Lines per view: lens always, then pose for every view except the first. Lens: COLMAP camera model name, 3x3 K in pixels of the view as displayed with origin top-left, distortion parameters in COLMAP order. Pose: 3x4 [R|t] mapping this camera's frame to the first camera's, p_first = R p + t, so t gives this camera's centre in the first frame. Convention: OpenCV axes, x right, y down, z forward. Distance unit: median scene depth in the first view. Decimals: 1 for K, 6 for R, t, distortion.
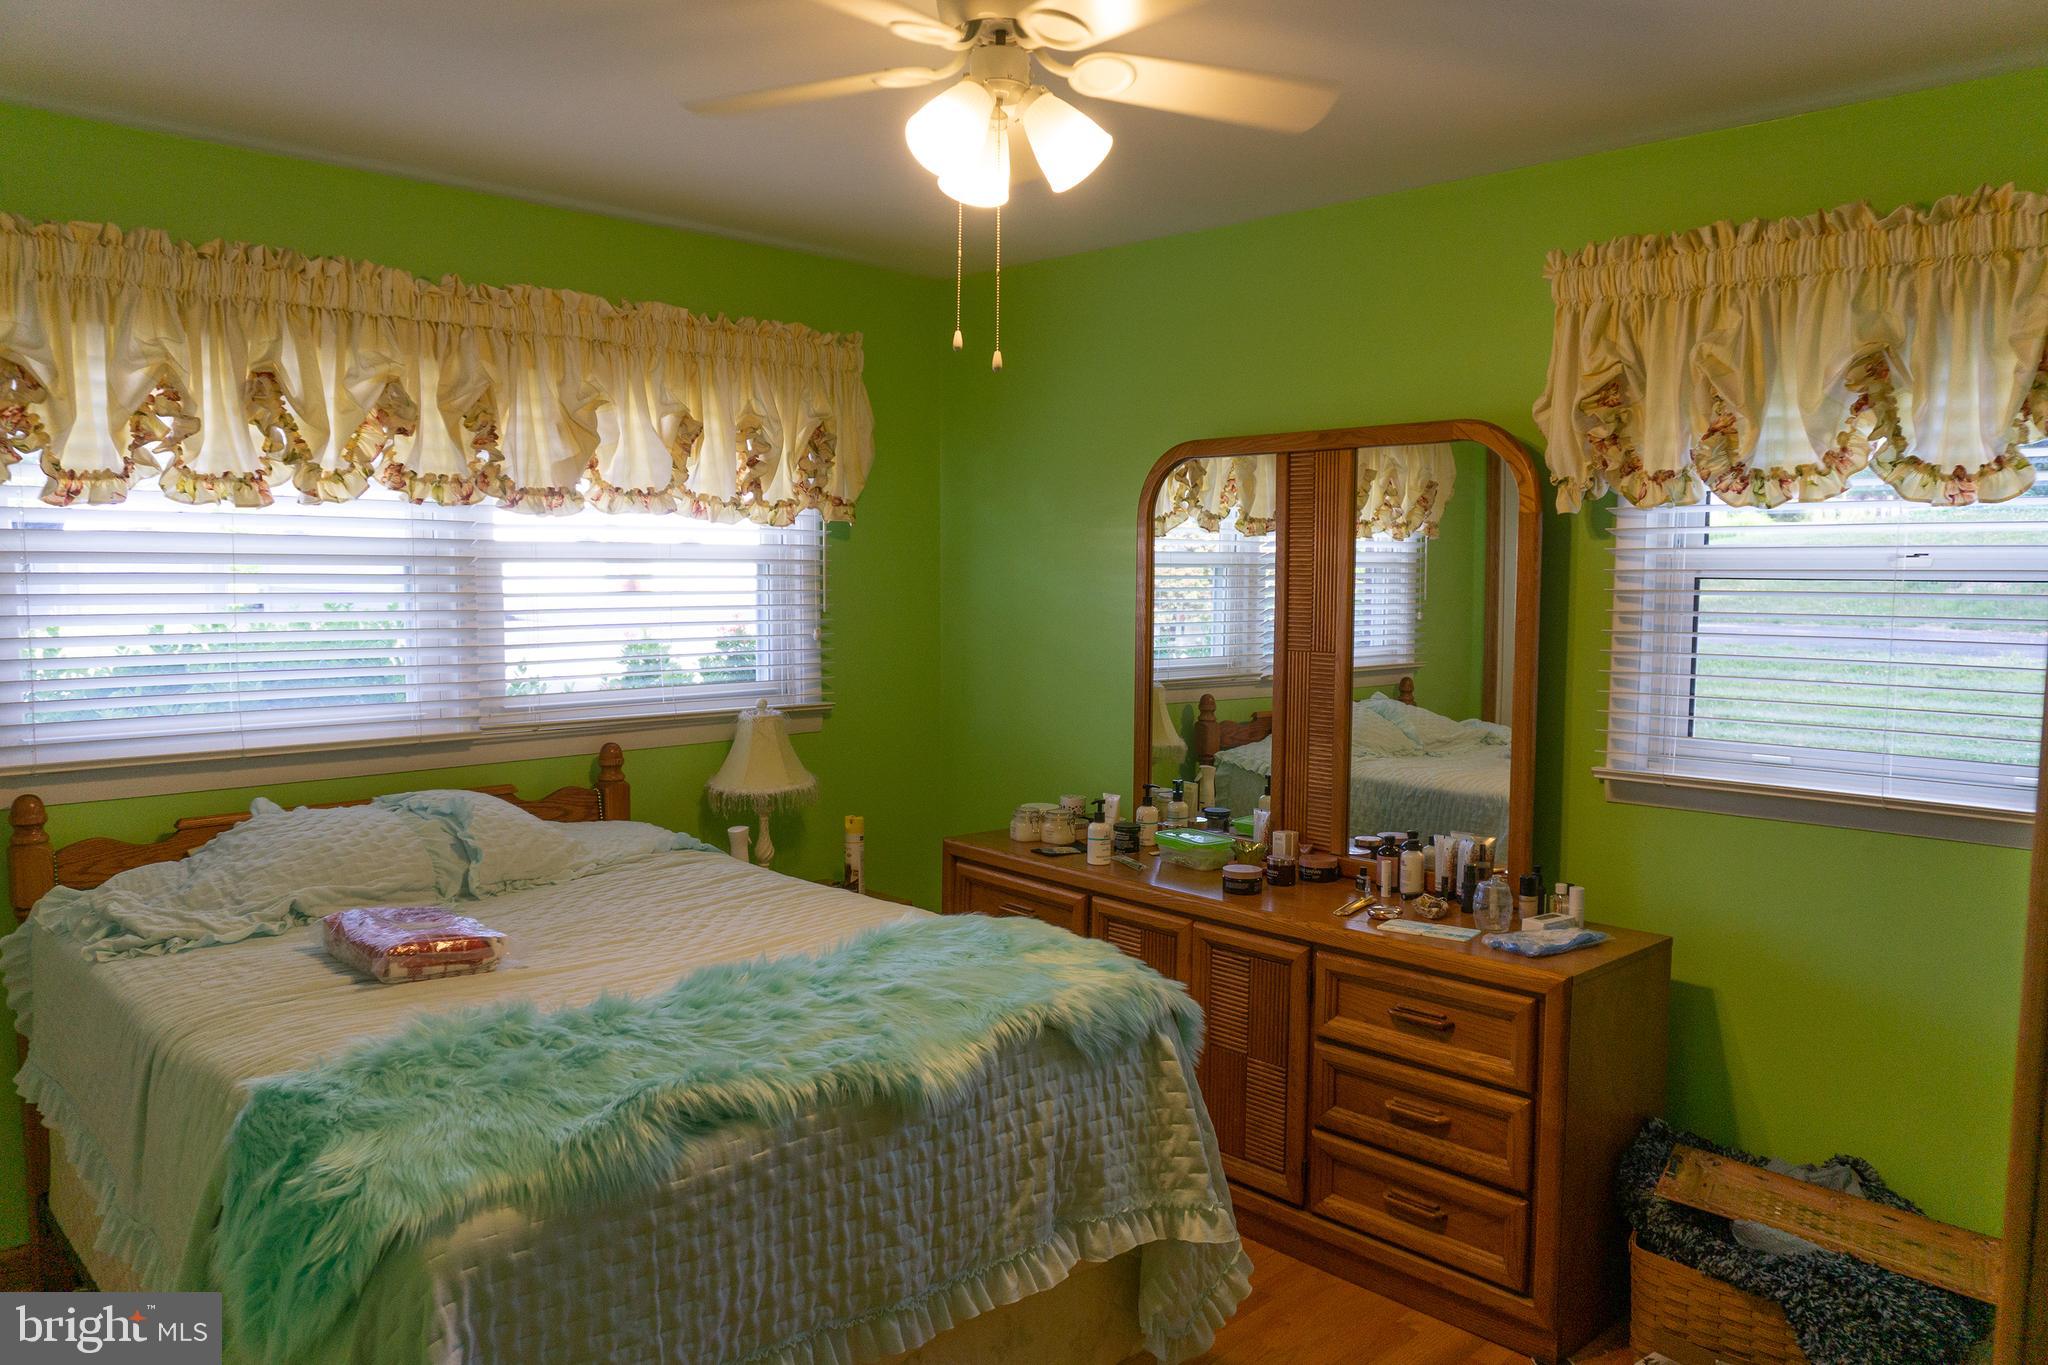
lens RADIAL K [[1408.8, 0, 1024.0], [0, 1408.8, 682.5], [0, 0, 1]] dist [-0.005877, -0.001831]
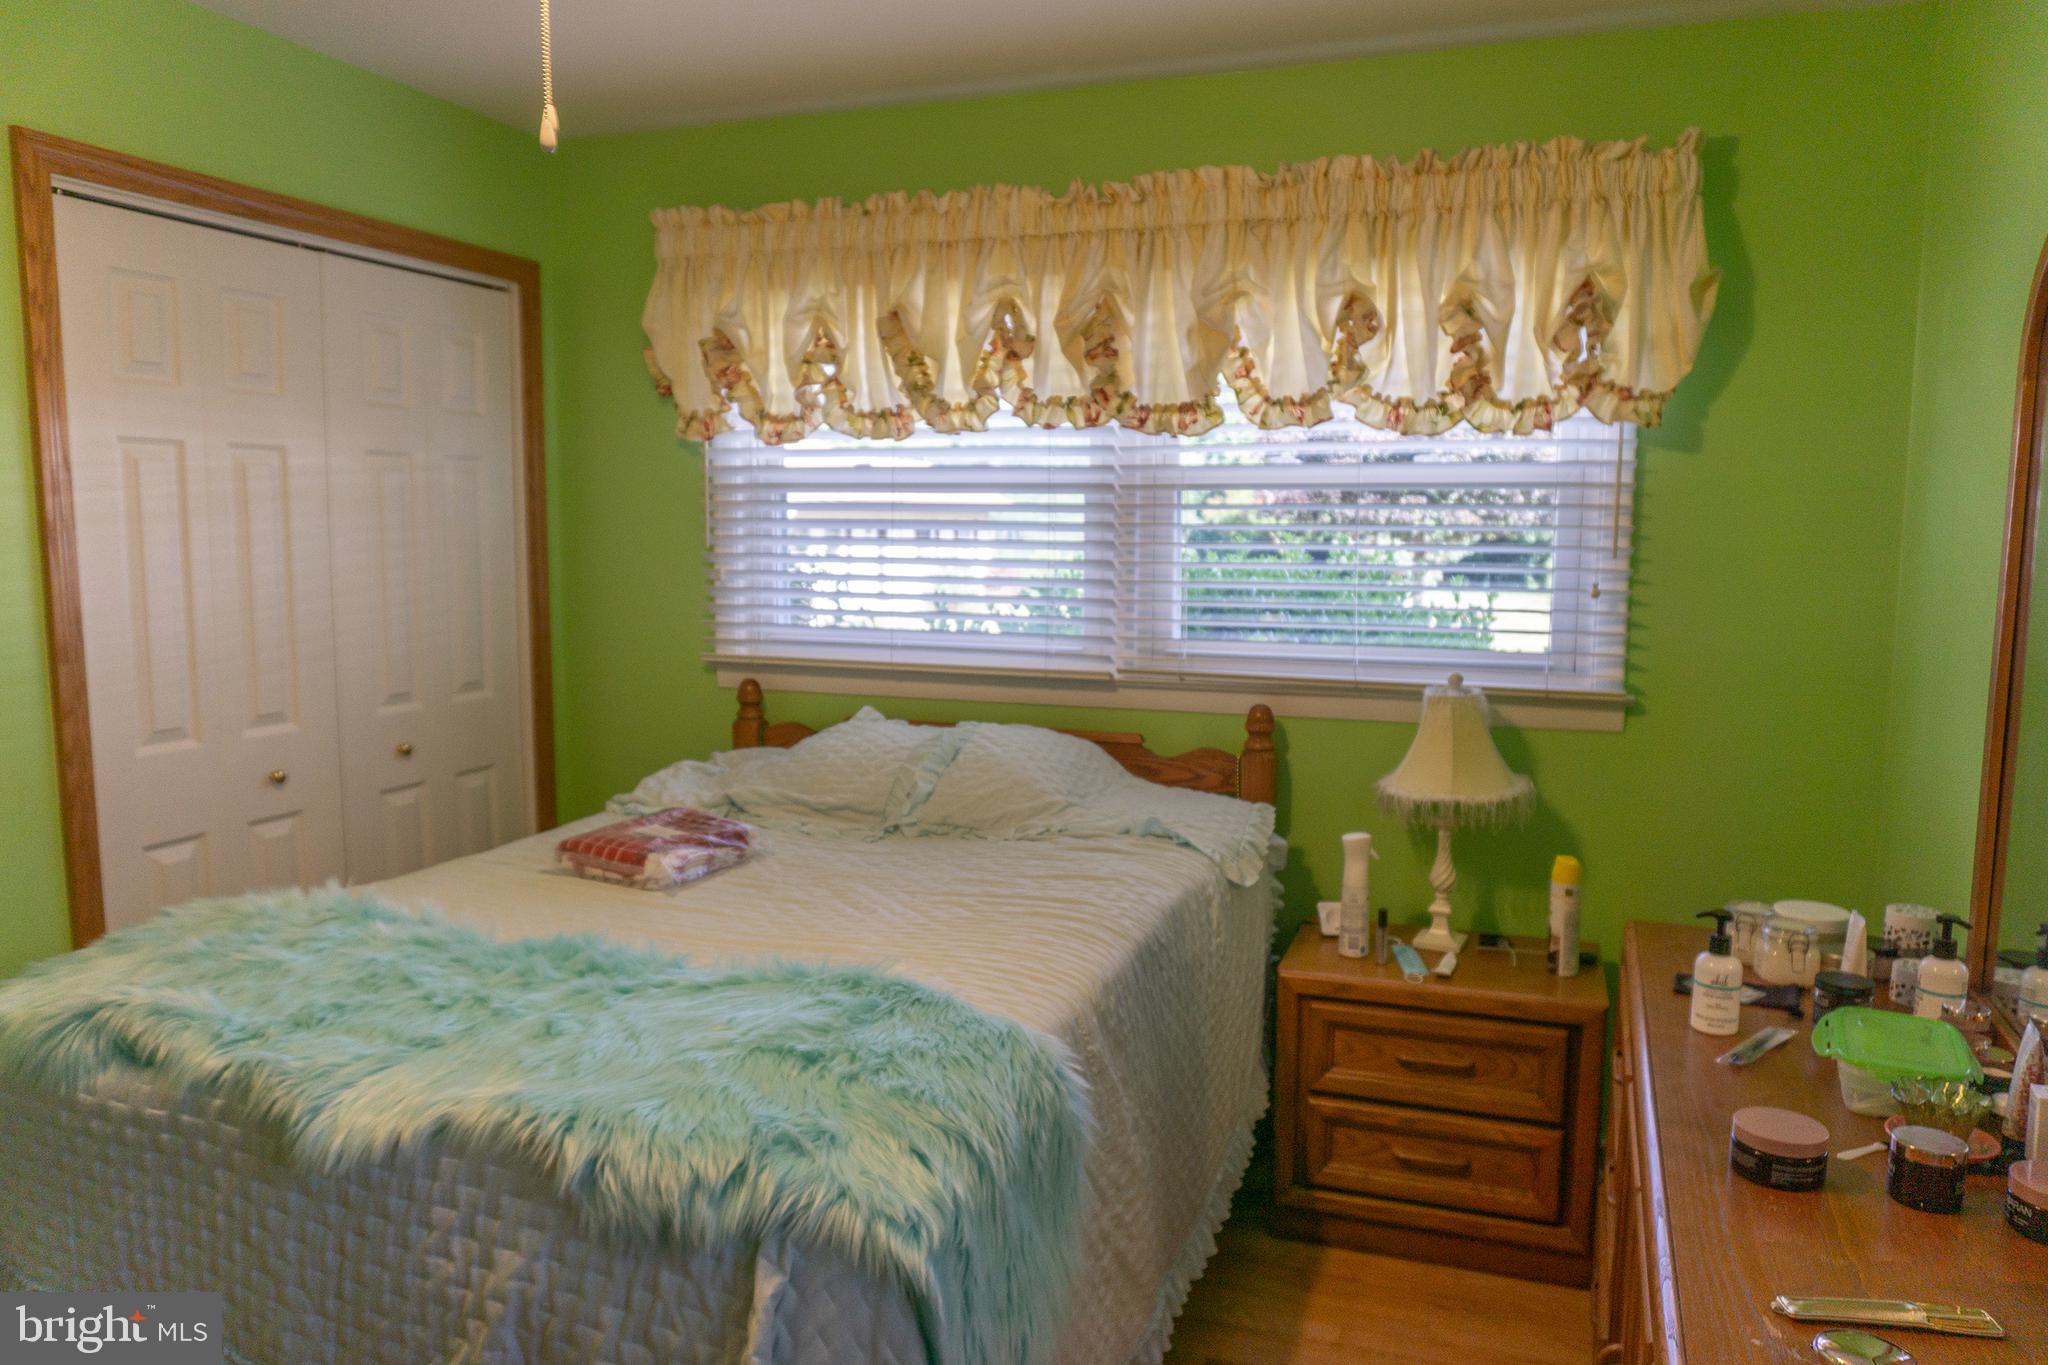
lens RADIAL K [[1408.8, 0, 1024.0], [0, 1408.8, 682.5], [0, 0, 1]] dist [-0.005877, -0.001831]
pose [[0.443129, 0.103891, -0.890417, 0.418826], [-0.073133, 0.994141, 0.079597, -0.028706], [0.893470, 0.029847, 0.448131, 0.532134]]
